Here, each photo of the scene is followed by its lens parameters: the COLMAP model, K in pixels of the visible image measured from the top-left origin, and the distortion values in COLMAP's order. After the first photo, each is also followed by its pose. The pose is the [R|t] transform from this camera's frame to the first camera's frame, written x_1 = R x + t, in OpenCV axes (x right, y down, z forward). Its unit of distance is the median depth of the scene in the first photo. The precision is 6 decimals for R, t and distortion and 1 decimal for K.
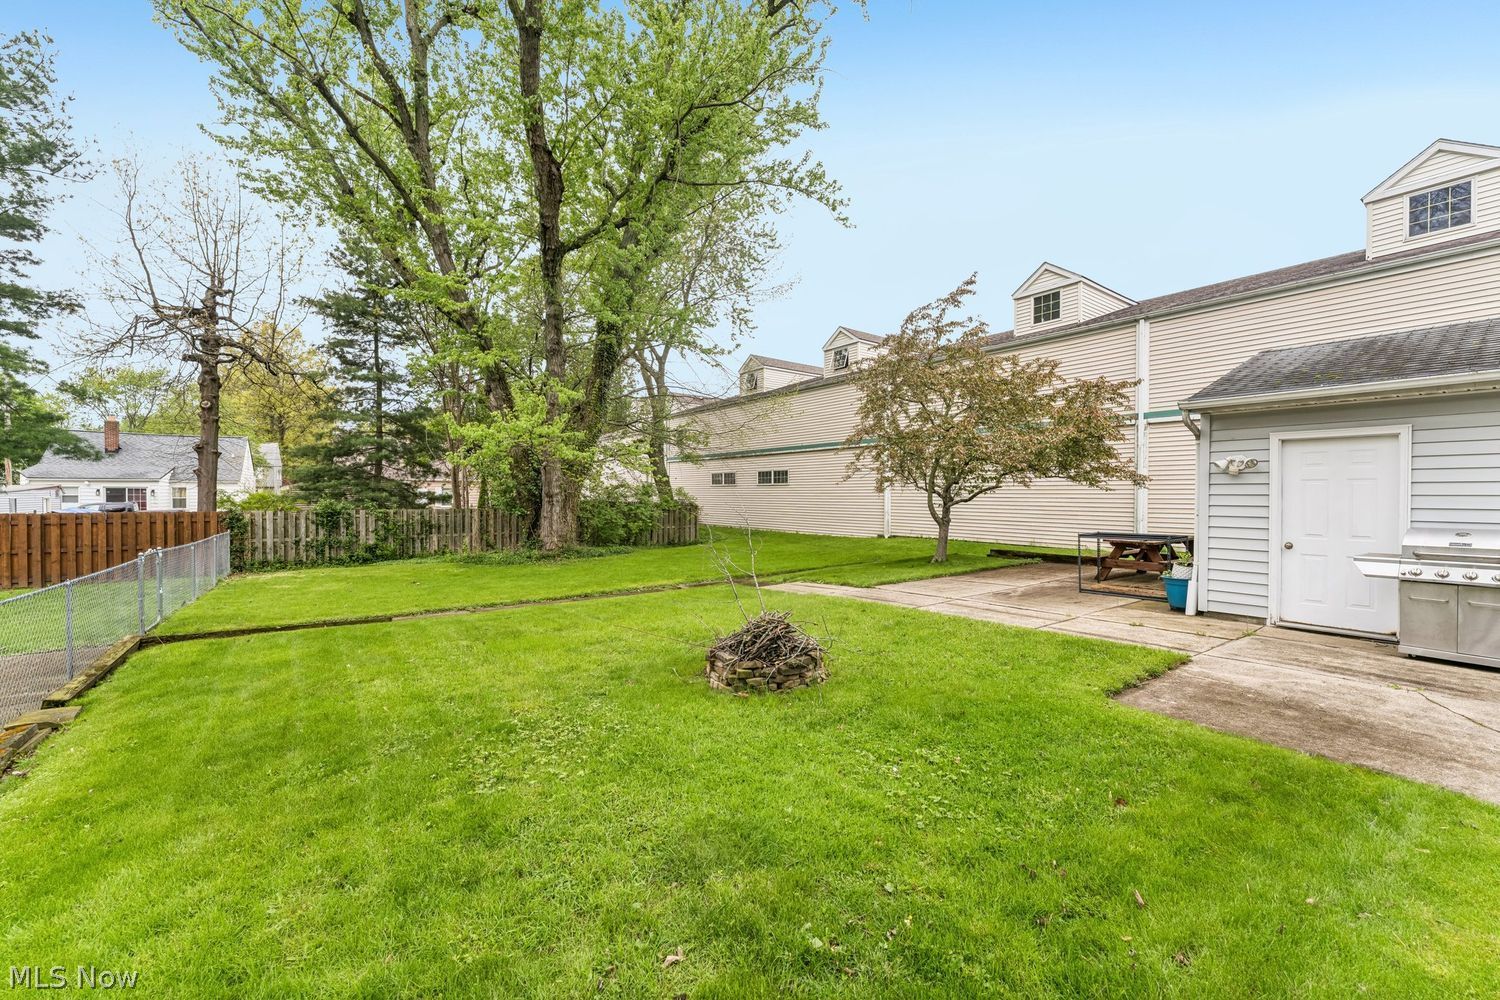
lens RADIAL K [[599.6, 0, 751.1], [0, 599.6, 500.8], [0, 0, 1]] dist [-0.001814, -0.000230]
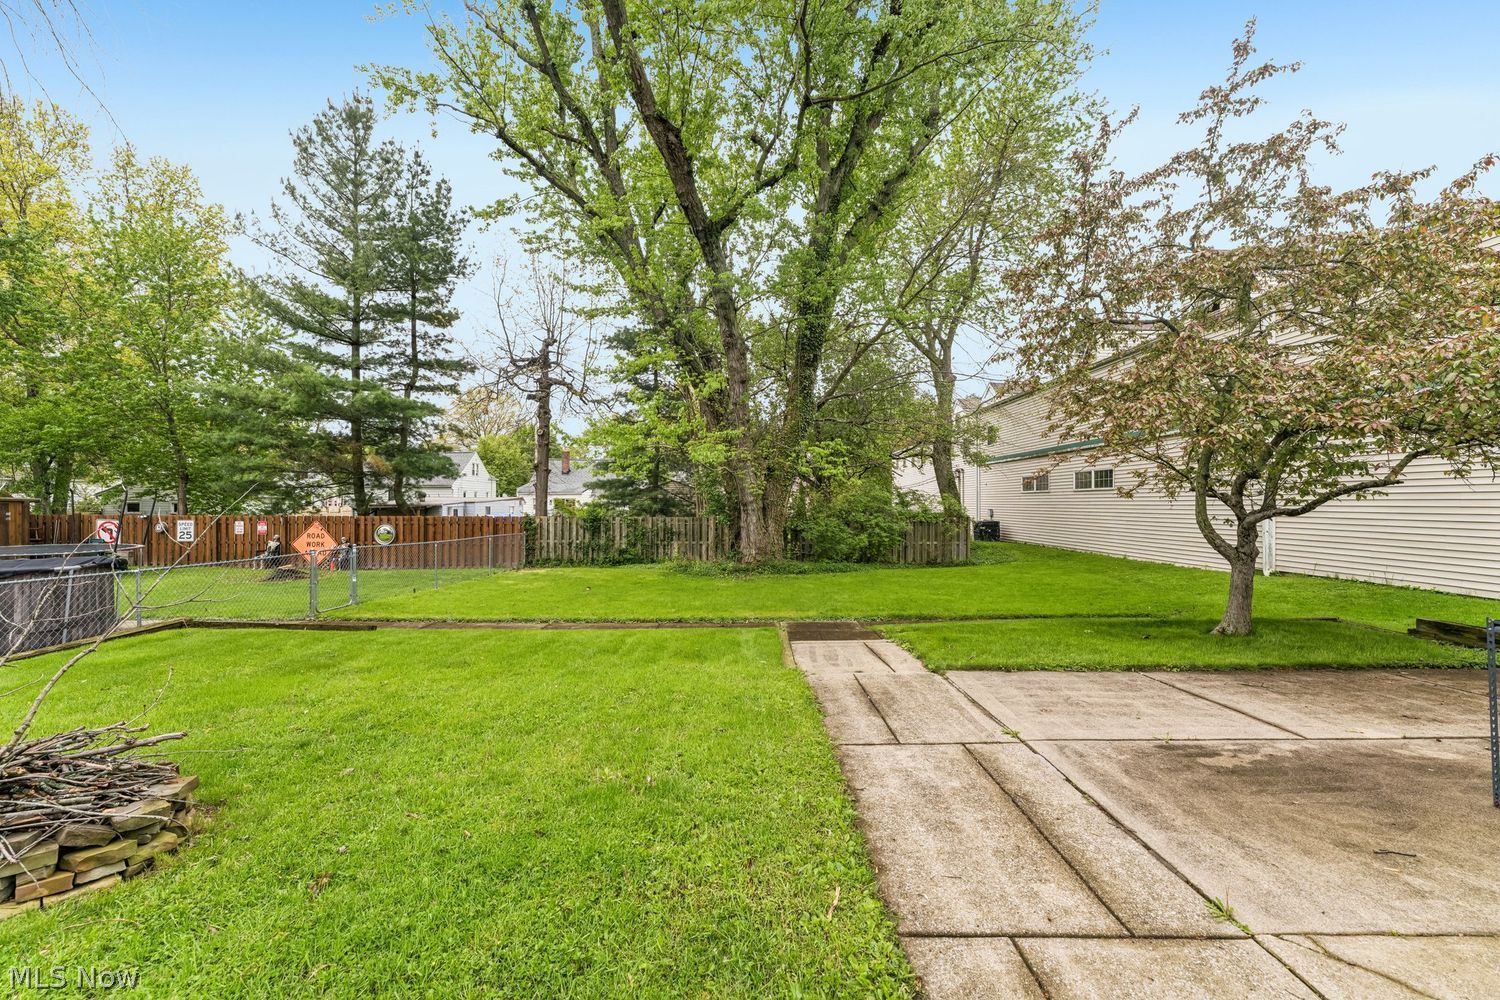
lens RADIAL K [[599.6, 0, 748.2], [0, 599.6, 501.5], [0, 0, 1]] dist [-0.001814, -0.000230]
pose [[0.799597, -0.002965, -0.600530, 0.222124], [-0.006852, 0.999878, -0.014059, 0.000856], [0.600498, 0.015356, 0.799479, 0.271222]]
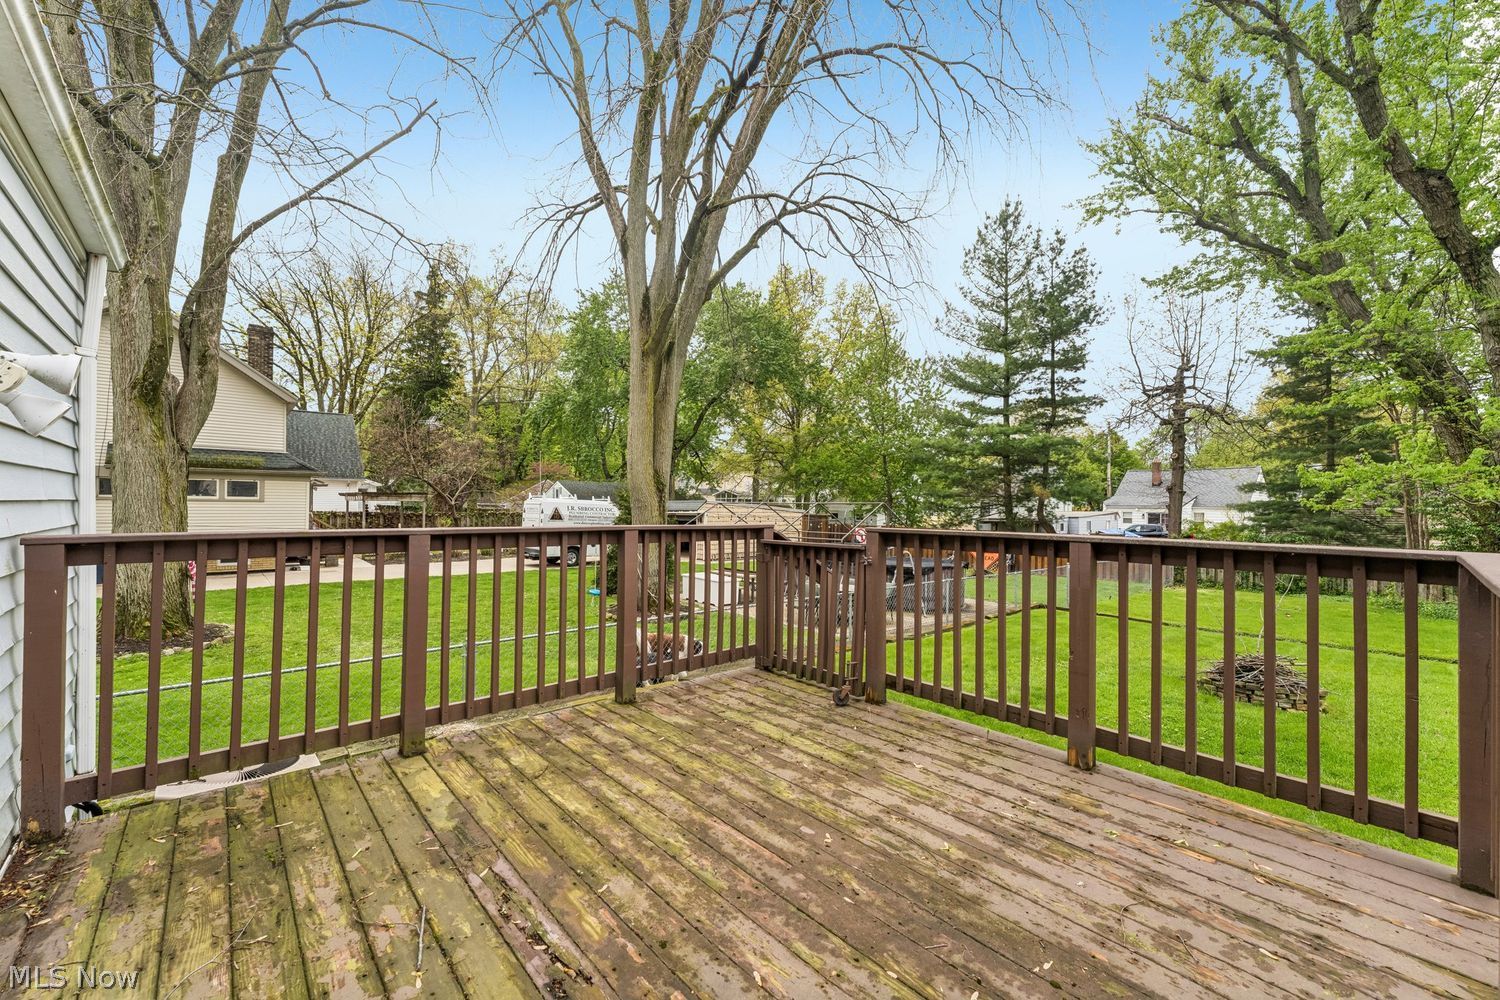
lens RADIAL K [[599.6, 0, 744.7], [0, 599.6, 503.0], [0, 0, 1]] dist [-0.001814, -0.000230]
pose [[0.094222, -0.002472, -0.995548, 0.350365], [-0.021980, 0.999748, -0.004563, -0.031767], [0.995309, 0.022312, 0.094144, -0.079816]]
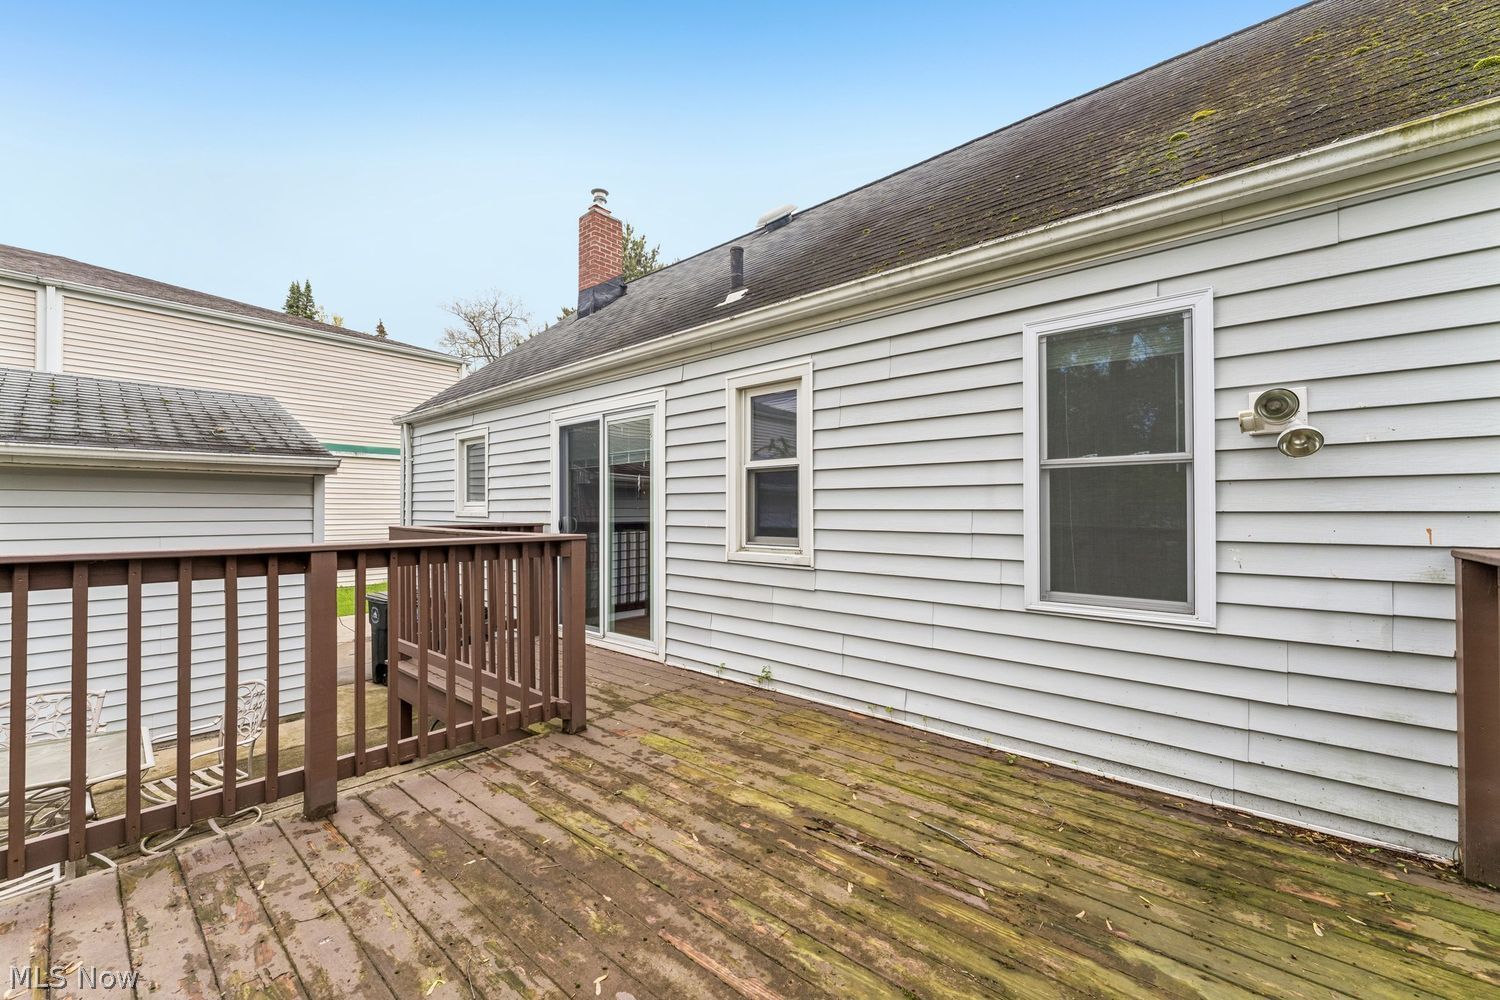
lens RADIAL K [[599.6, 0, 740.9], [0, 599.6, 500.1], [0, 0, 1]] dist [-0.001814, -0.000230]
pose [[-0.211489, 0.016393, 0.977243, 0.138358], [0.011638, 0.999831, -0.014253, -0.031827], [-0.977311, 0.008358, -0.211644, -0.051655]]
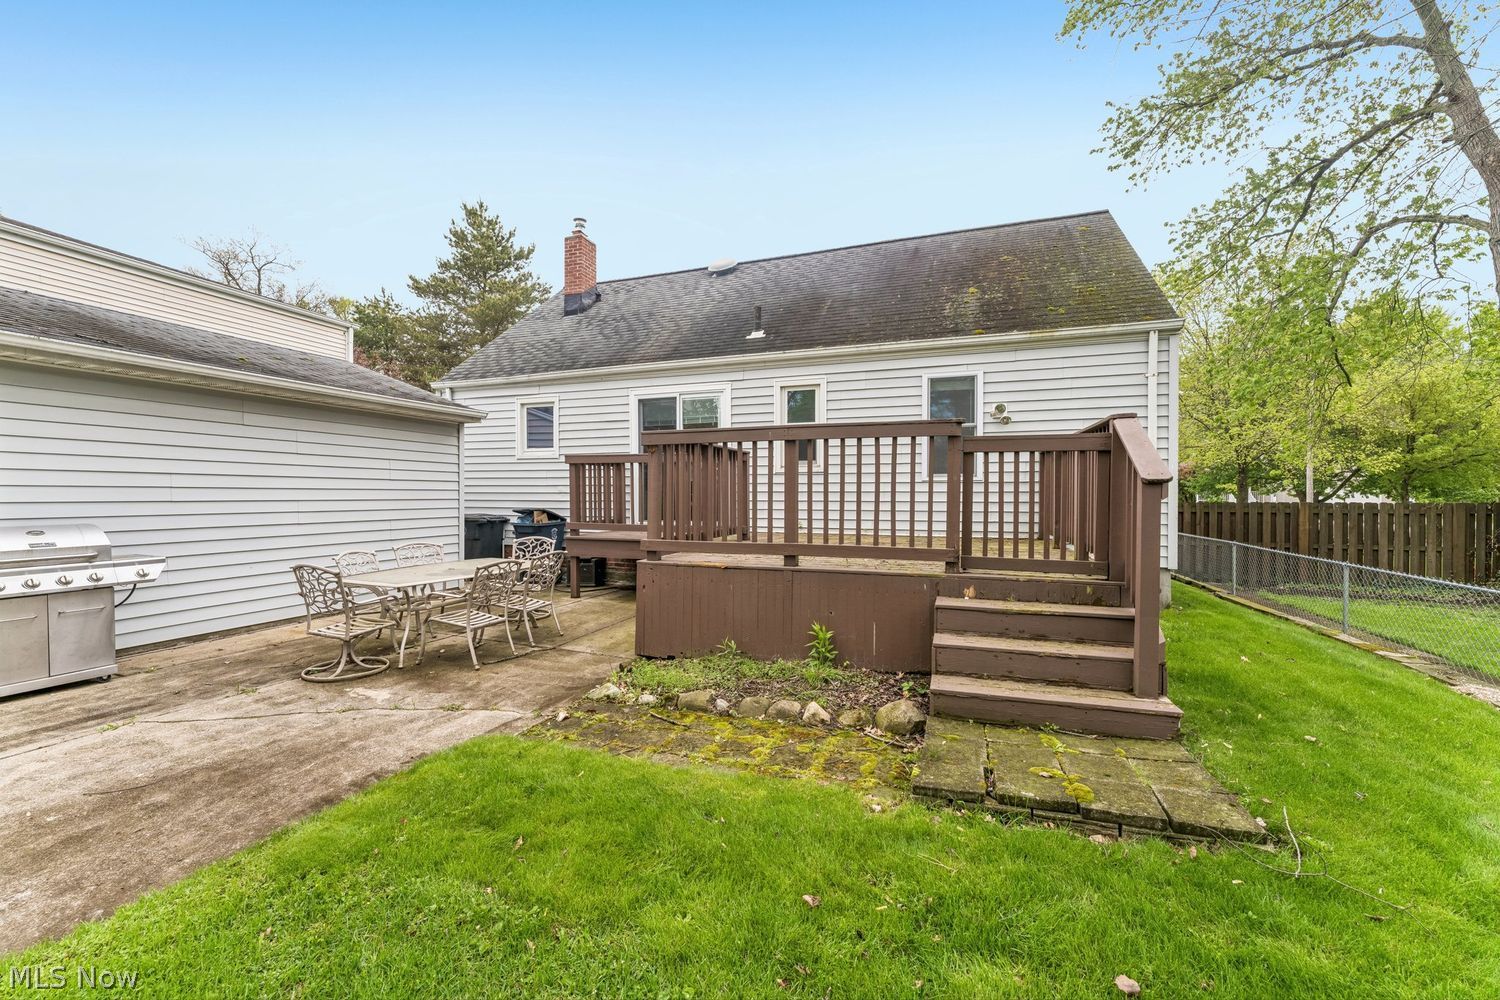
lens RADIAL K [[599.6, 0, 742.7], [0, 599.6, 497.8], [0, 0, 1]] dist [-0.001814, -0.000230]
pose [[-0.555517, -0.006988, 0.831476, -0.008659], [0.009375, 0.999848, 0.014667, 0.001594], [-0.831452, 0.015943, -0.555368, 0.190301]]
